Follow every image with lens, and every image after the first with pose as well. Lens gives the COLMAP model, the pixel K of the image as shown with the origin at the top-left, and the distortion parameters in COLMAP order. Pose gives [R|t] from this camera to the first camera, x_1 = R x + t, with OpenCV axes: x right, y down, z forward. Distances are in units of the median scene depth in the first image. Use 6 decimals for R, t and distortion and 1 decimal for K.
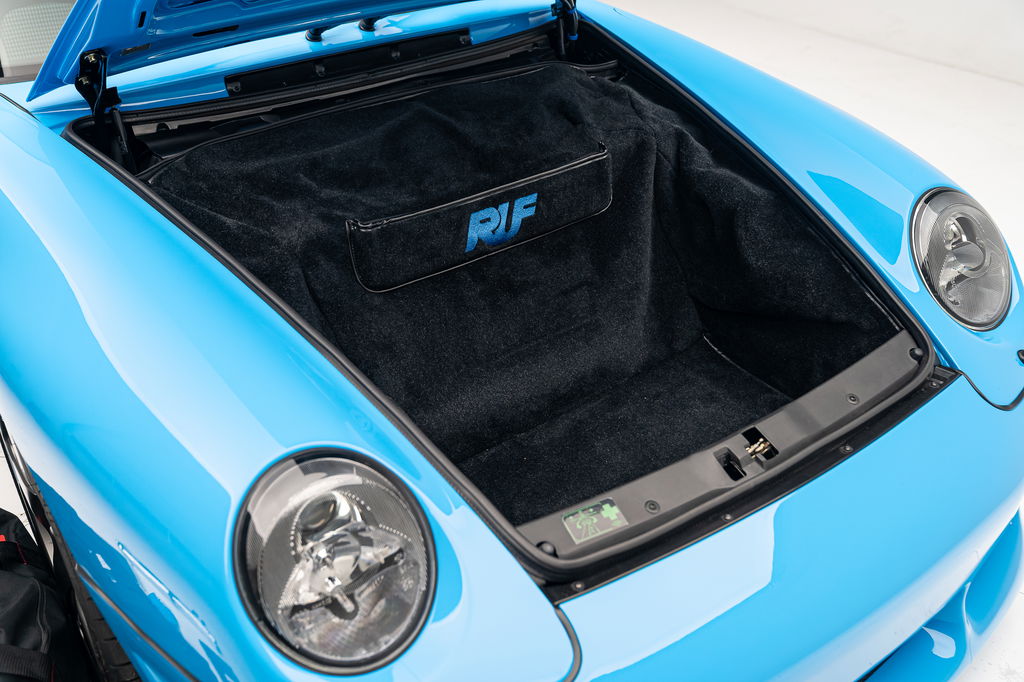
lens RADIAL K [[985.2, 0, 514.1], [0, 985.2, 337.9], [0, 0, 1]] dist [-0.006751, 0.000000]
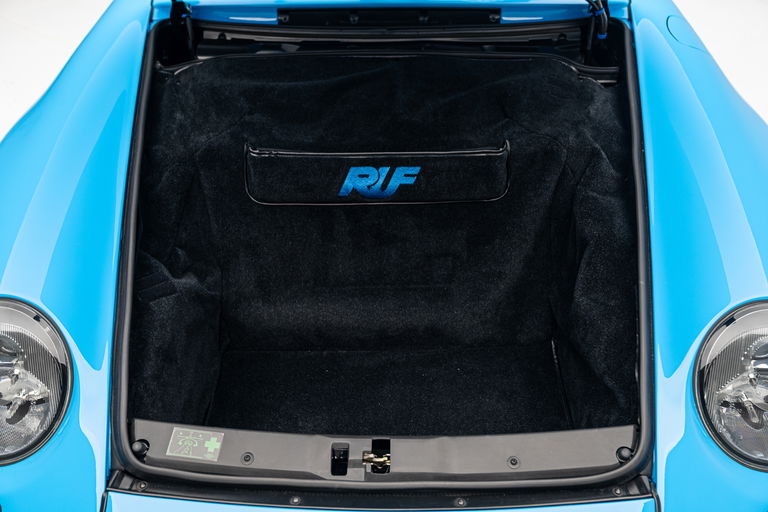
lens RADIAL K [[738.9, 0, 383.4], [0, 738.9, 258.0], [0, 0, 1]] dist [-0.006751, 0.000000]
pose [[0.800676, 0.367152, -0.473411, 0.437585], [-0.321074, 0.930115, 0.178318, -0.188900], [0.505797, 0.009225, 0.862603, 0.237184]]
